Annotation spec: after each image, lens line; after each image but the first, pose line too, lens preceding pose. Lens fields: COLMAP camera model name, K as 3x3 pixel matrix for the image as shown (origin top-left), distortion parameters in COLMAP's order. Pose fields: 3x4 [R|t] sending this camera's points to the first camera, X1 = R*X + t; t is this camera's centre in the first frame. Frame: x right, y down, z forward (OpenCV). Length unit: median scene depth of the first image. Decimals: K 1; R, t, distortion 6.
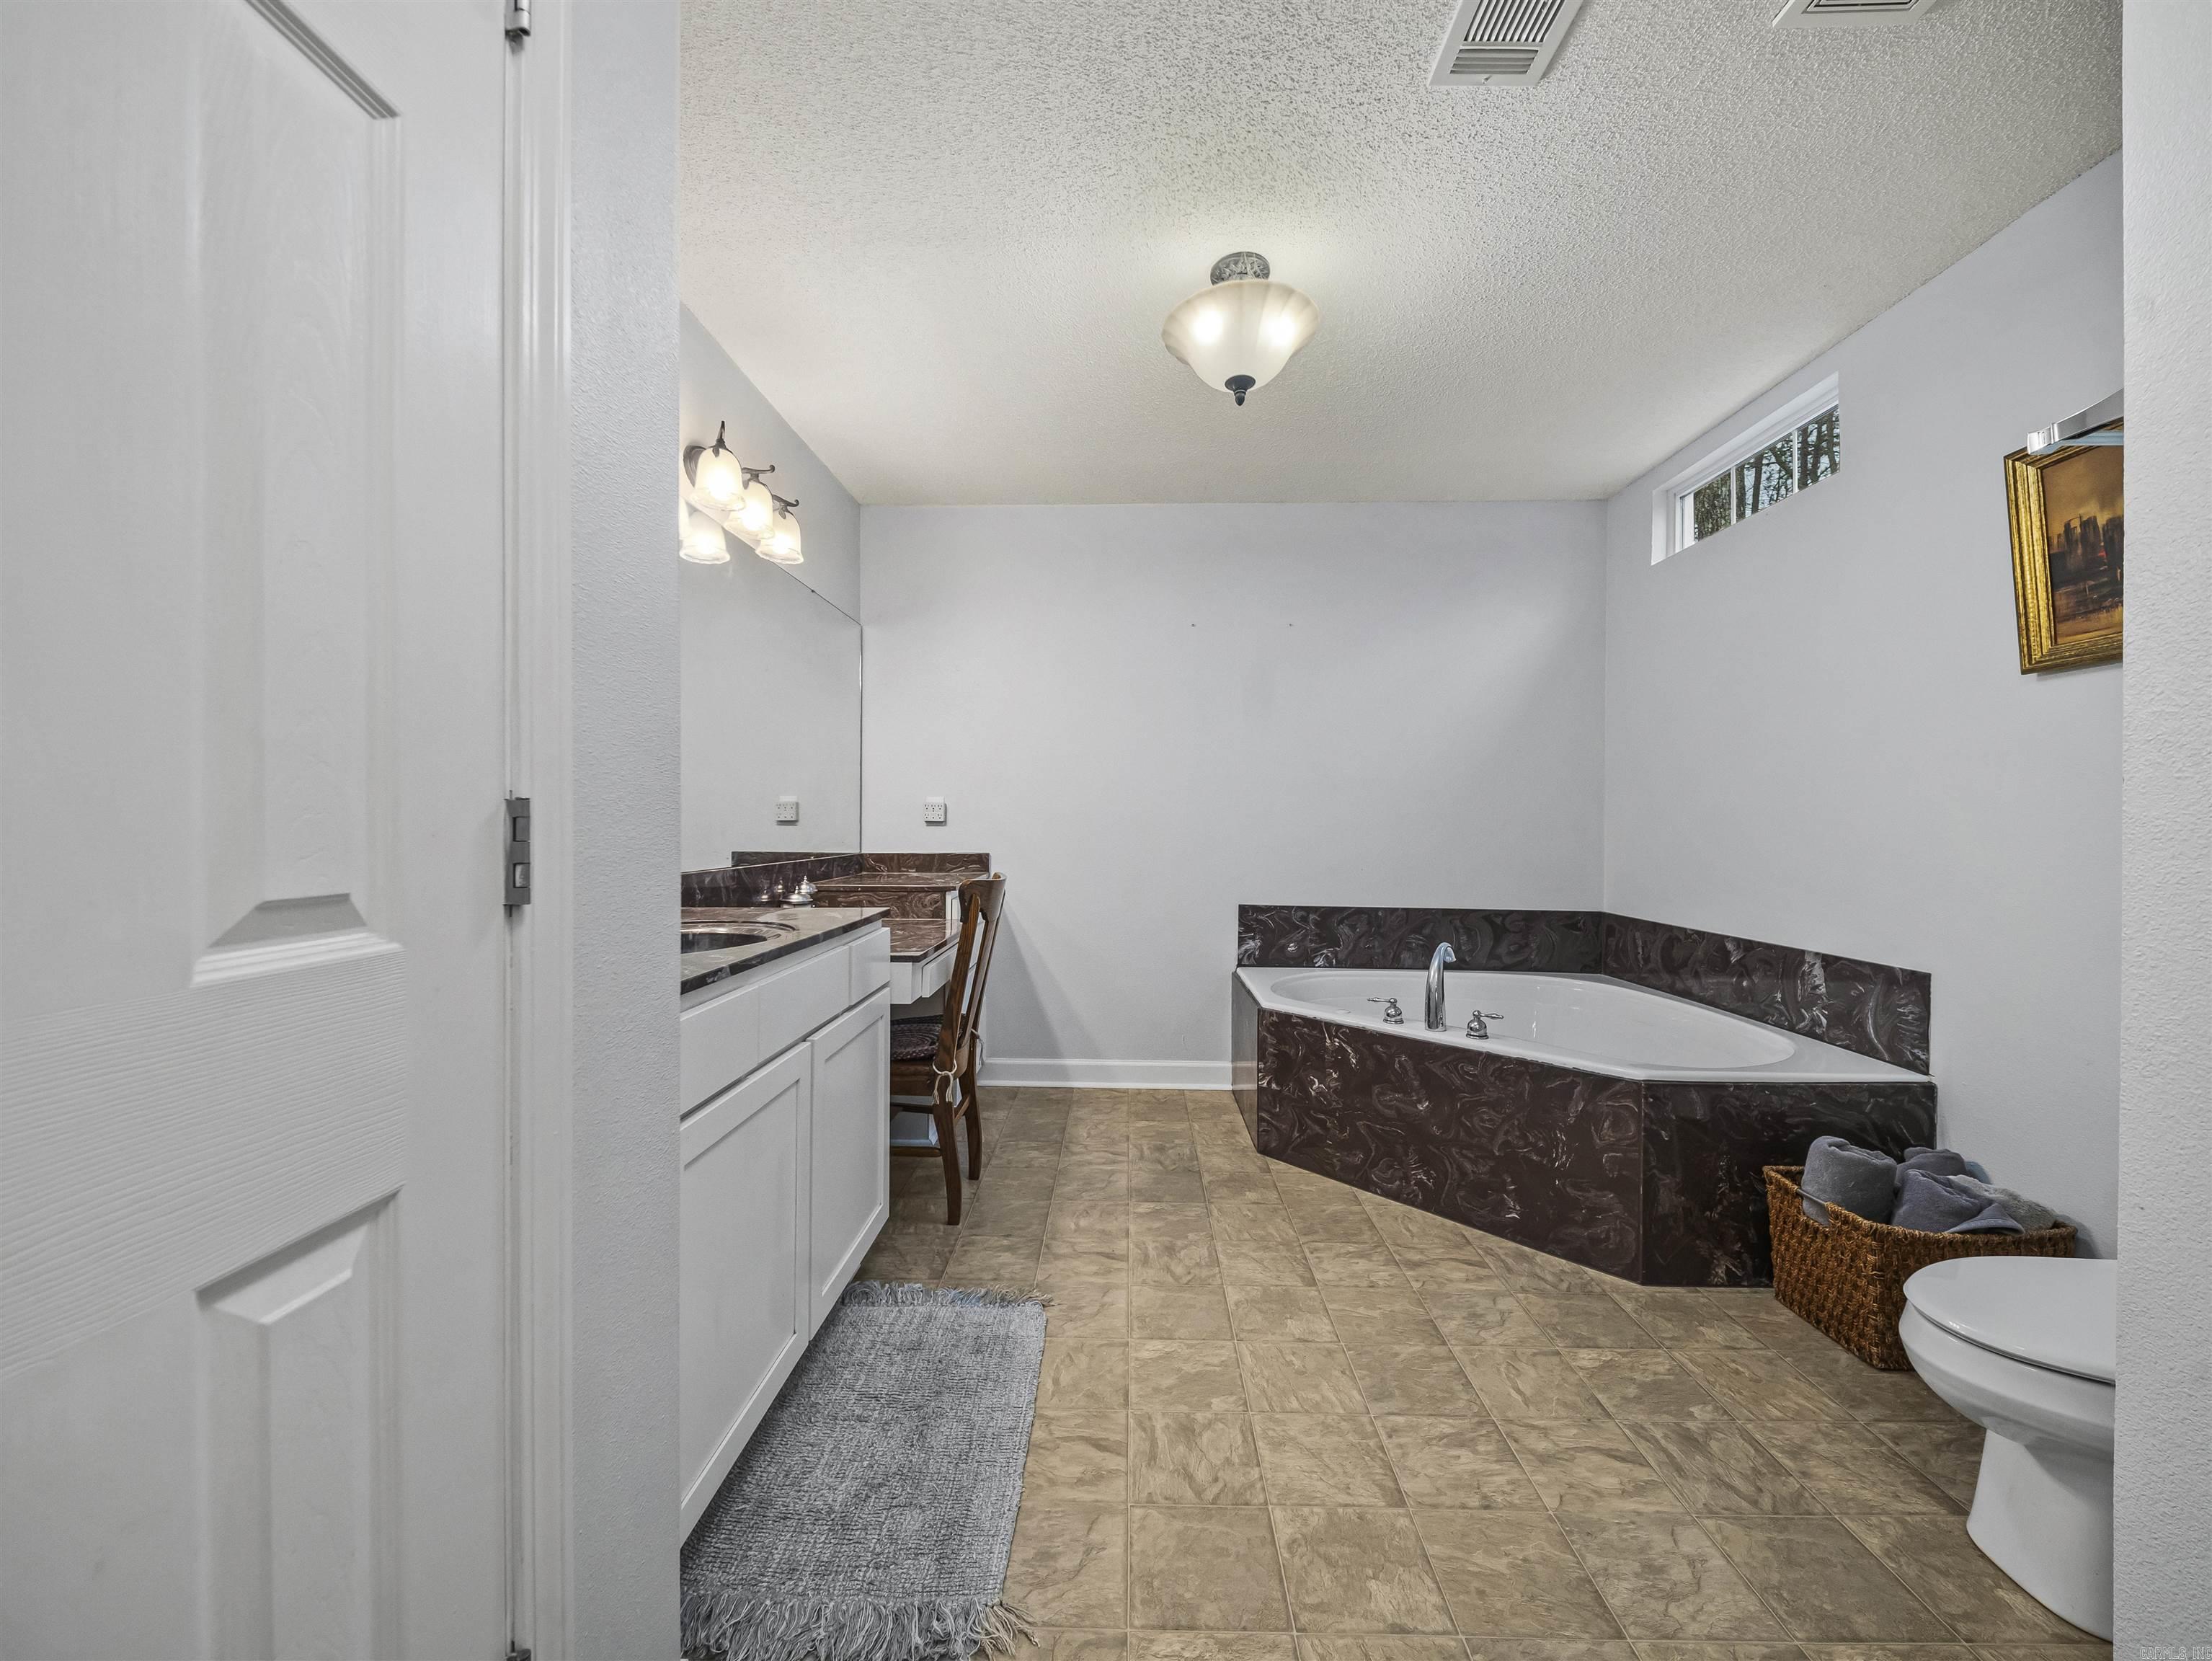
lens RADIAL K [[880.3, 0, 1093.4], [0, 880.3, 825.0], [0, 0, 1]] dist [0.007236, -0.006387]
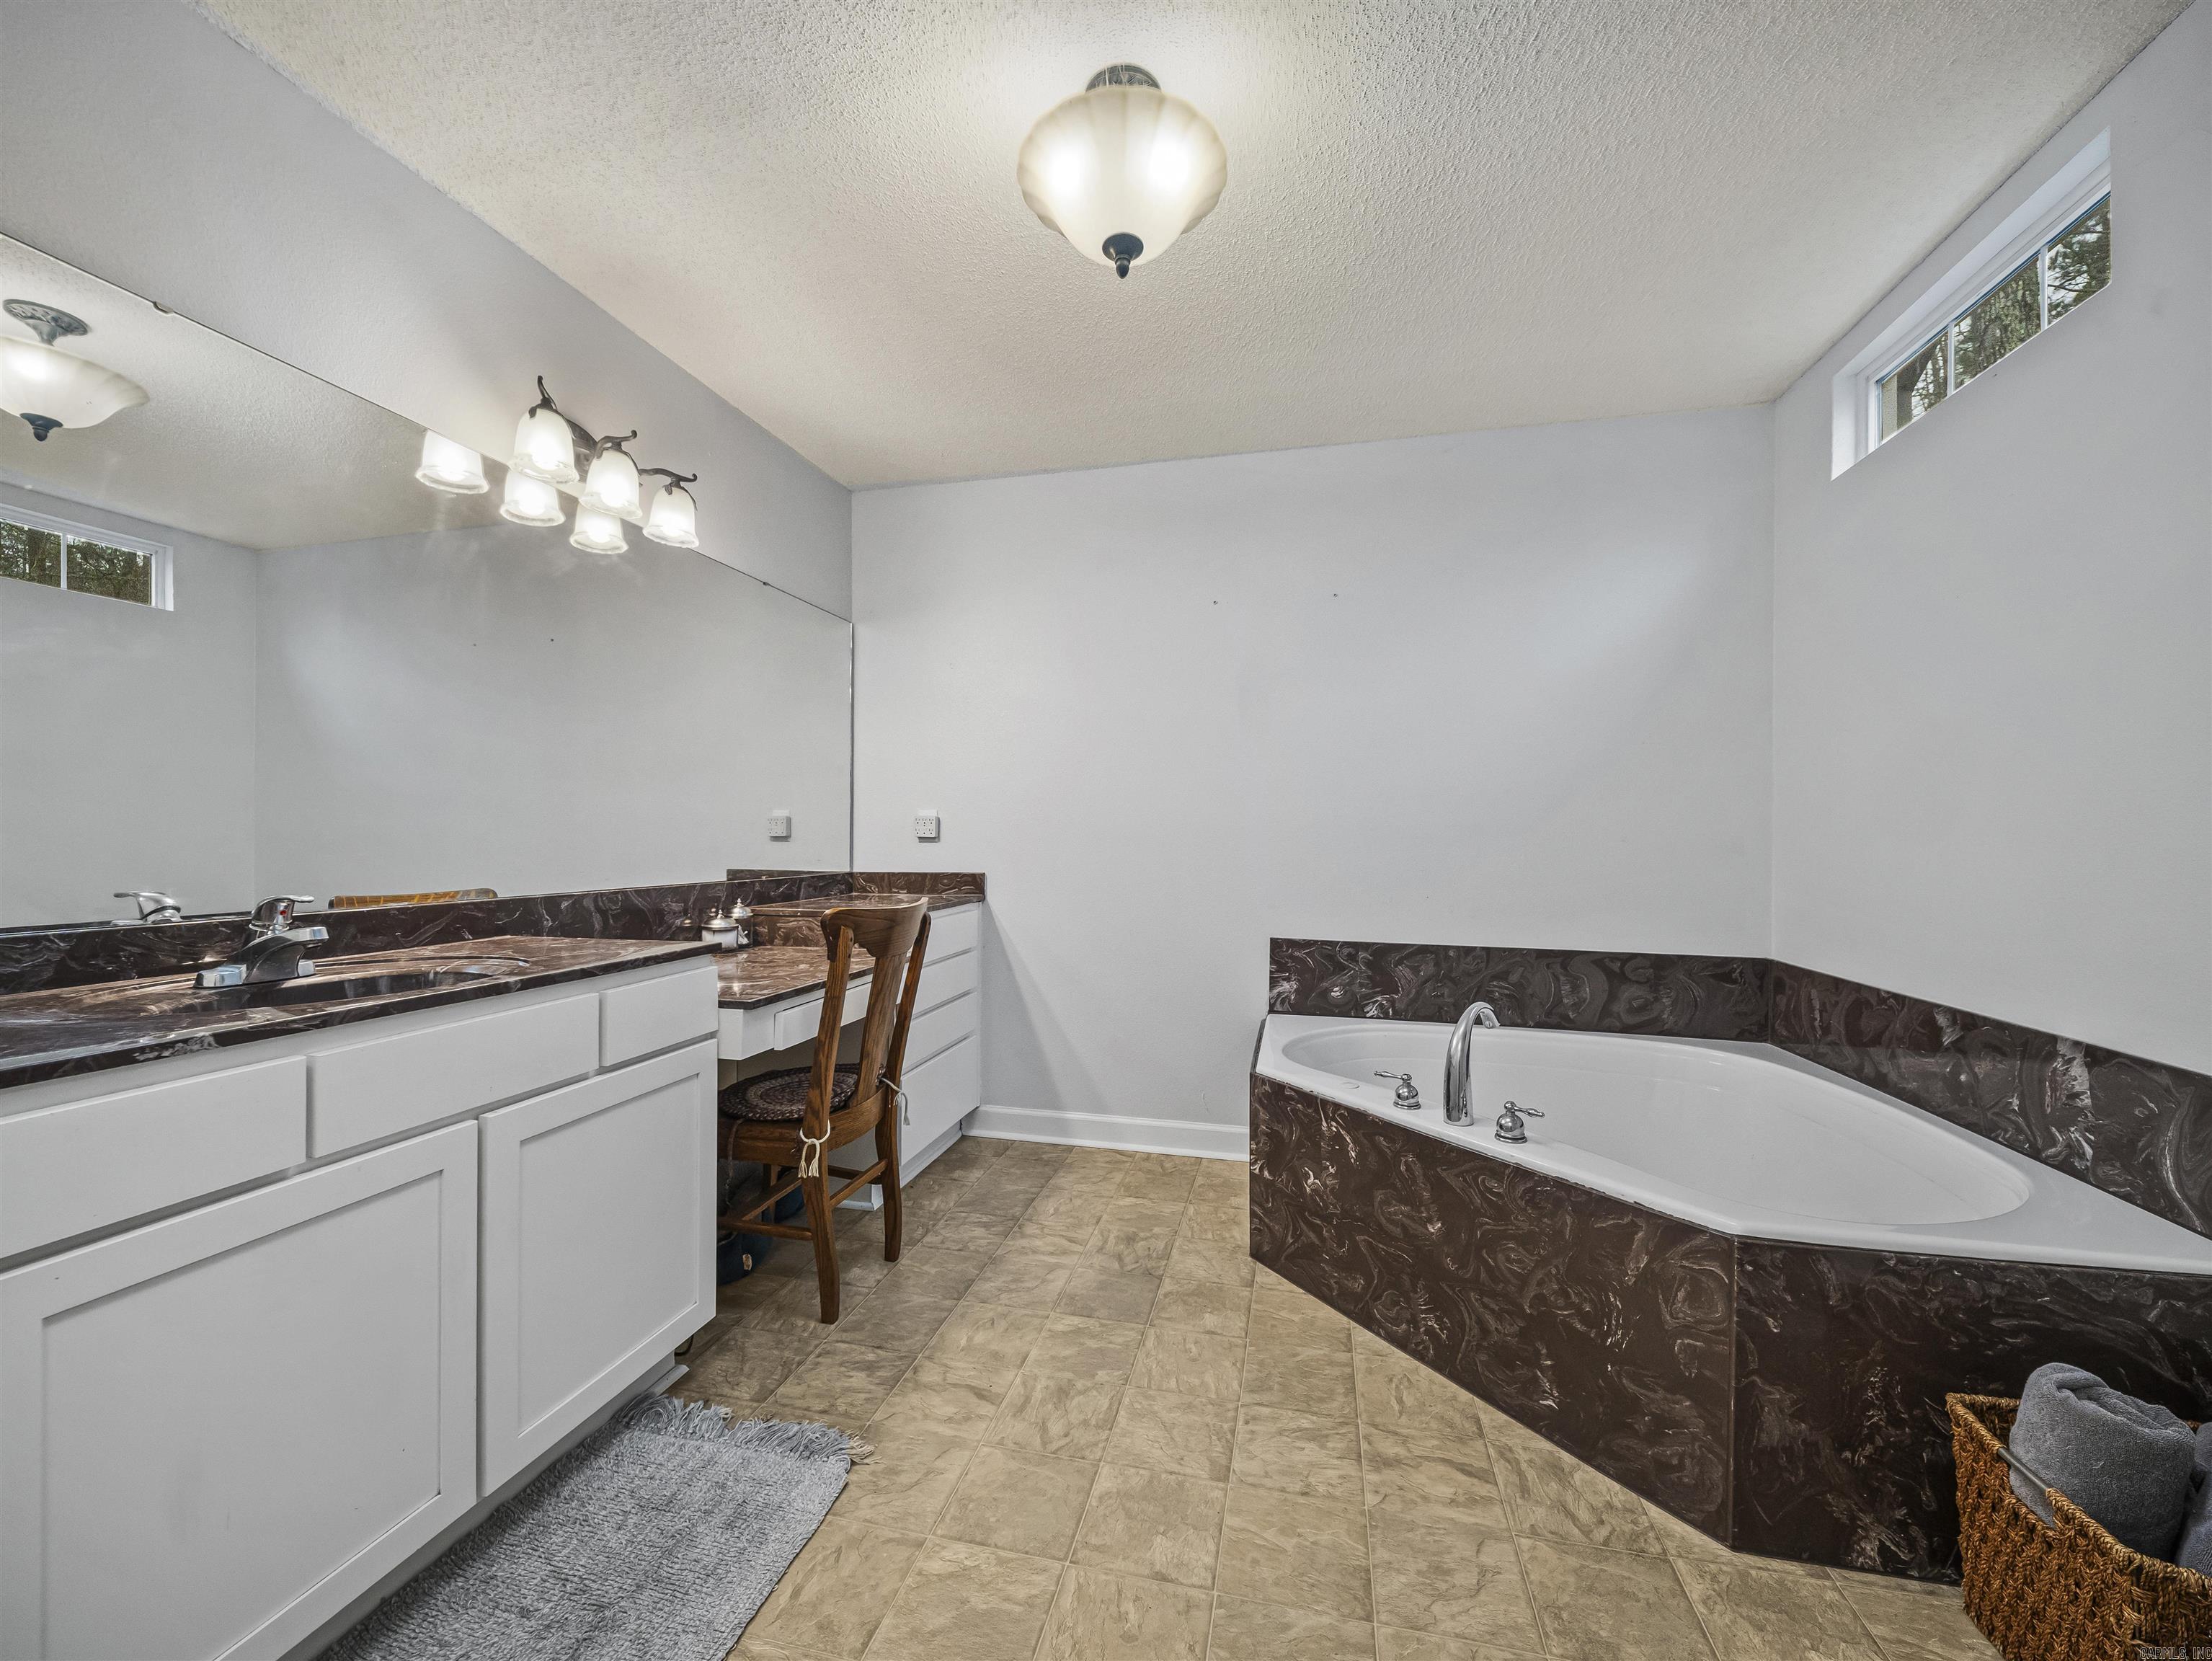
lens RADIAL K [[880.3, 0, 1099.0], [0, 880.3, 839.2], [0, 0, 1]] dist [0.007236, -0.006387]
pose [[0.979206, -0.000753, -0.202865, 0.287868], [0.000625, 1.000000, -0.000693, -0.002671], [0.202865, 0.000552, 0.979206, 0.261563]]
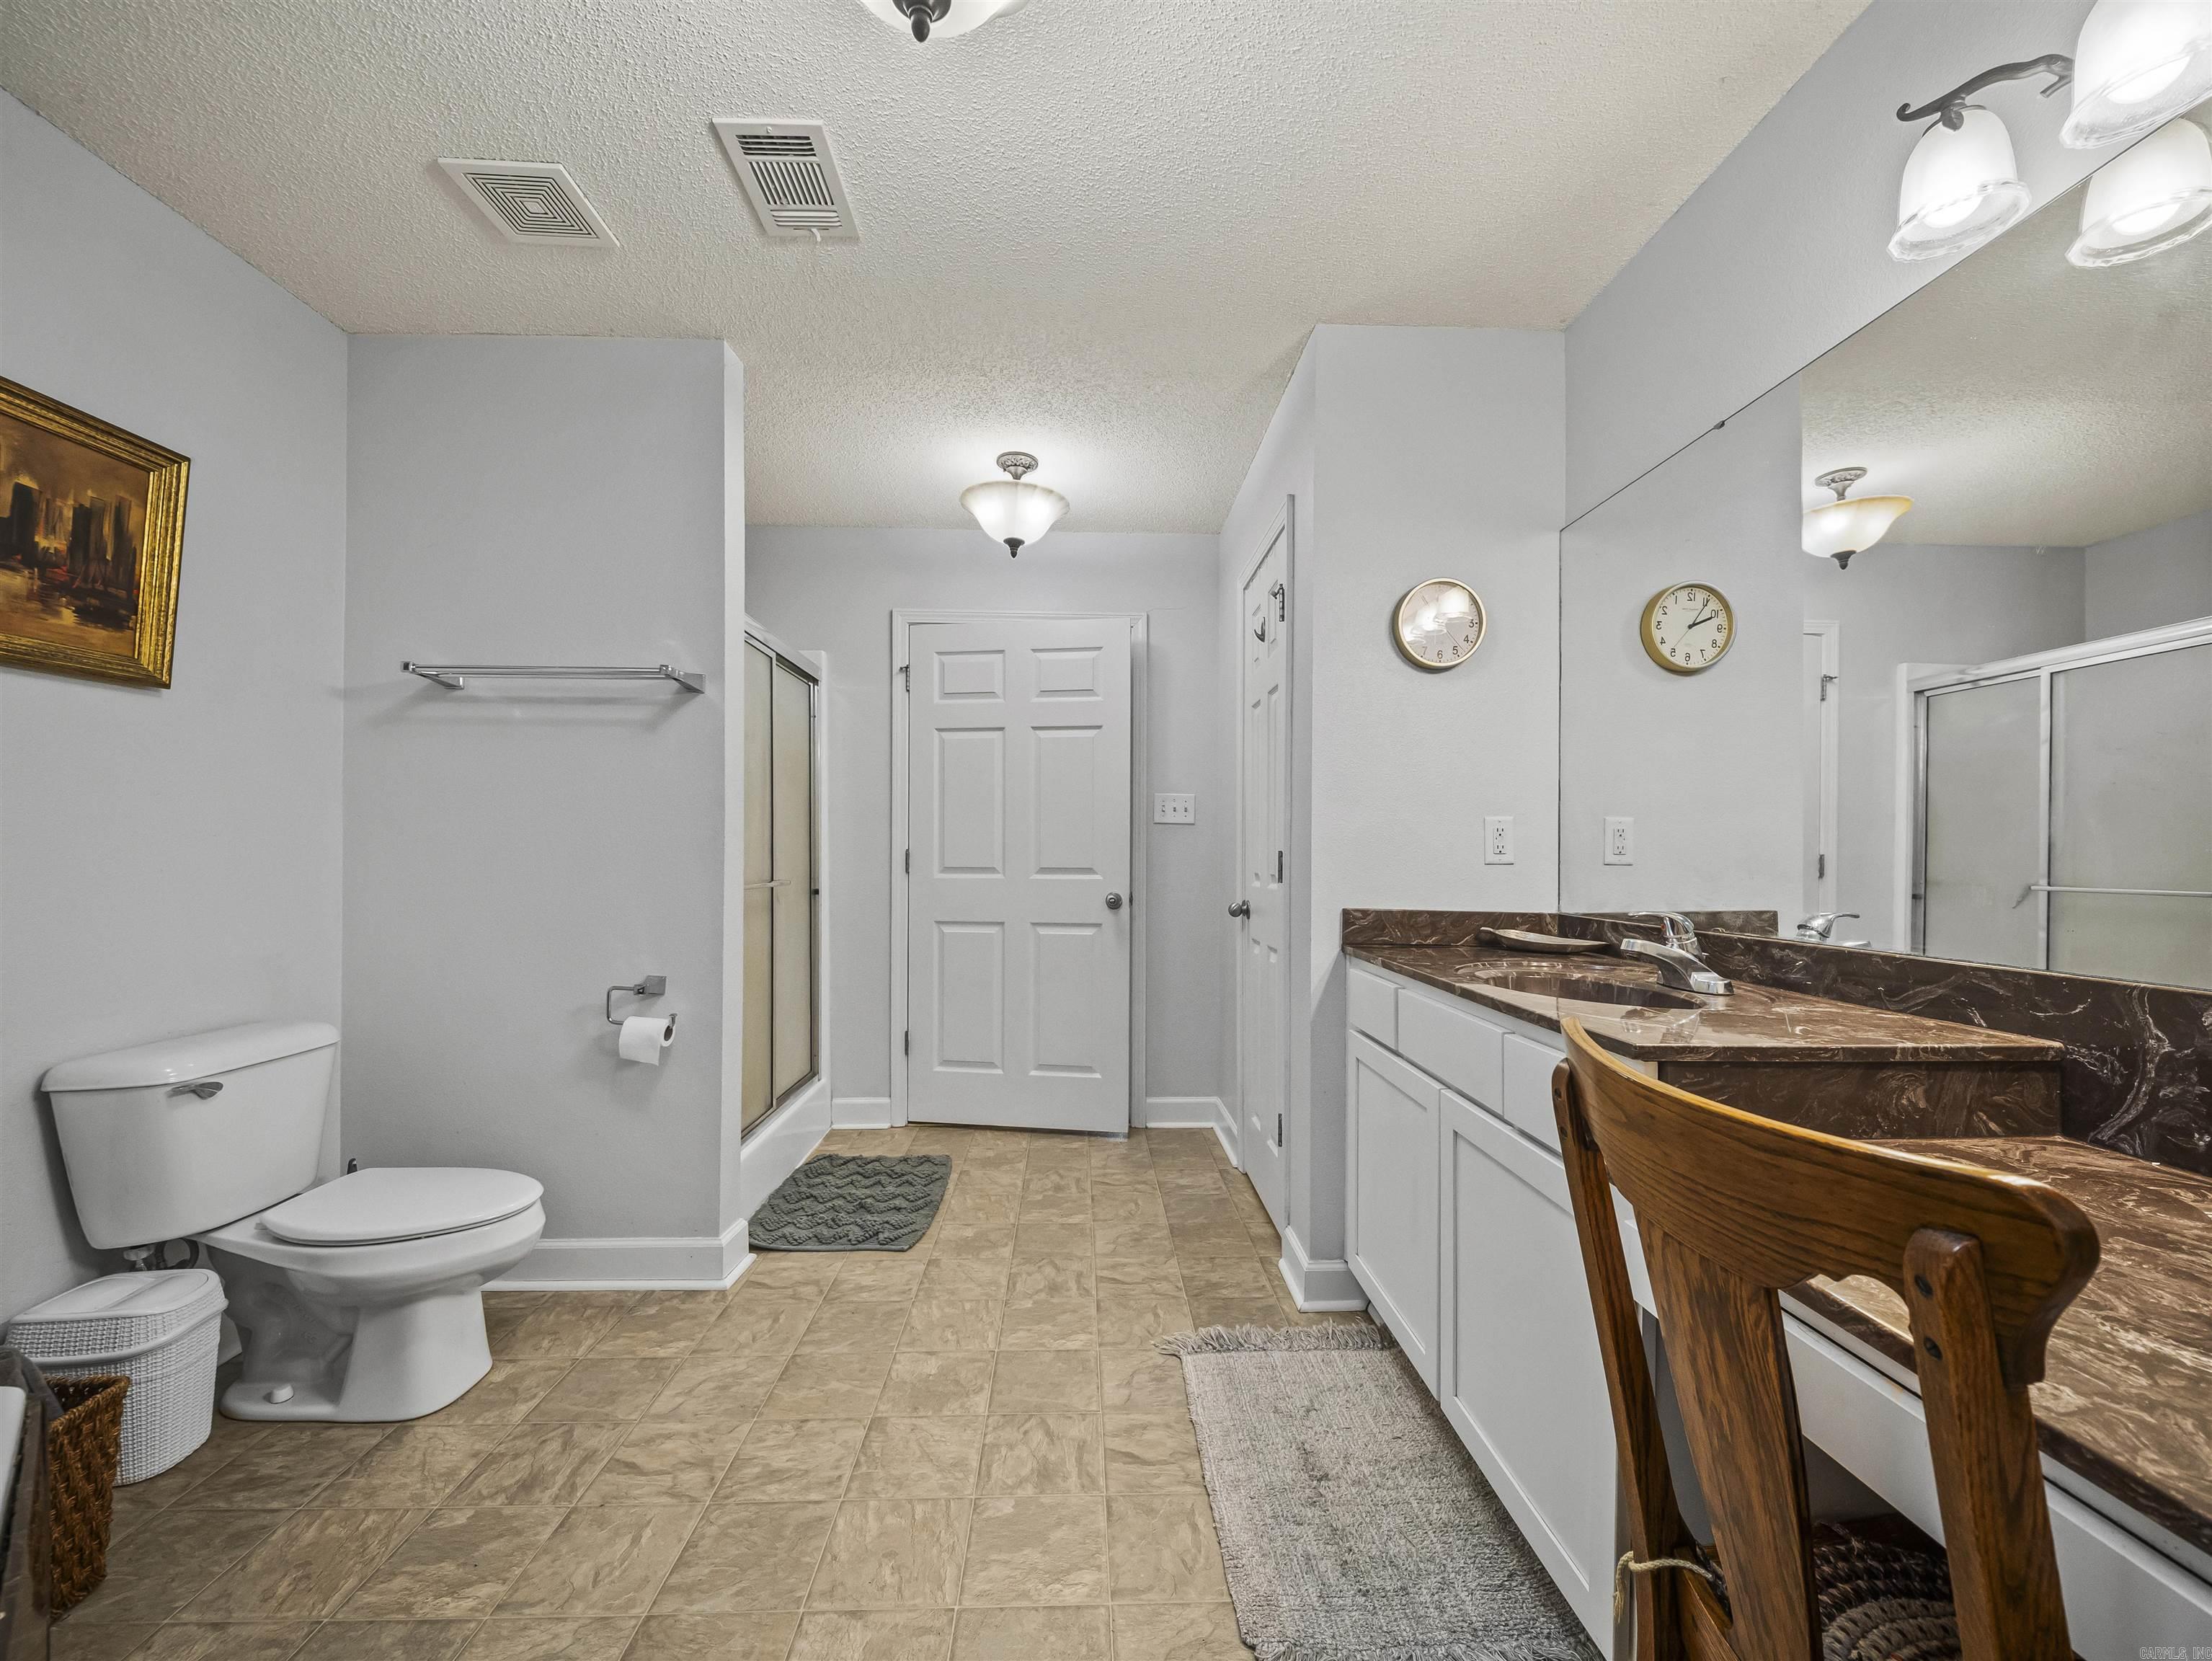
lens RADIAL K [[880.3, 0, 1107.0], [0, 880.3, 847.0], [0, 0, 1]] dist [0.007236, -0.006387]
pose [[-0.996816, -0.012667, -0.078719, 0.108242], [-0.012213, 0.999906, -0.006244, -0.006354], [0.078791, -0.005262, -0.996877, 1.740187]]
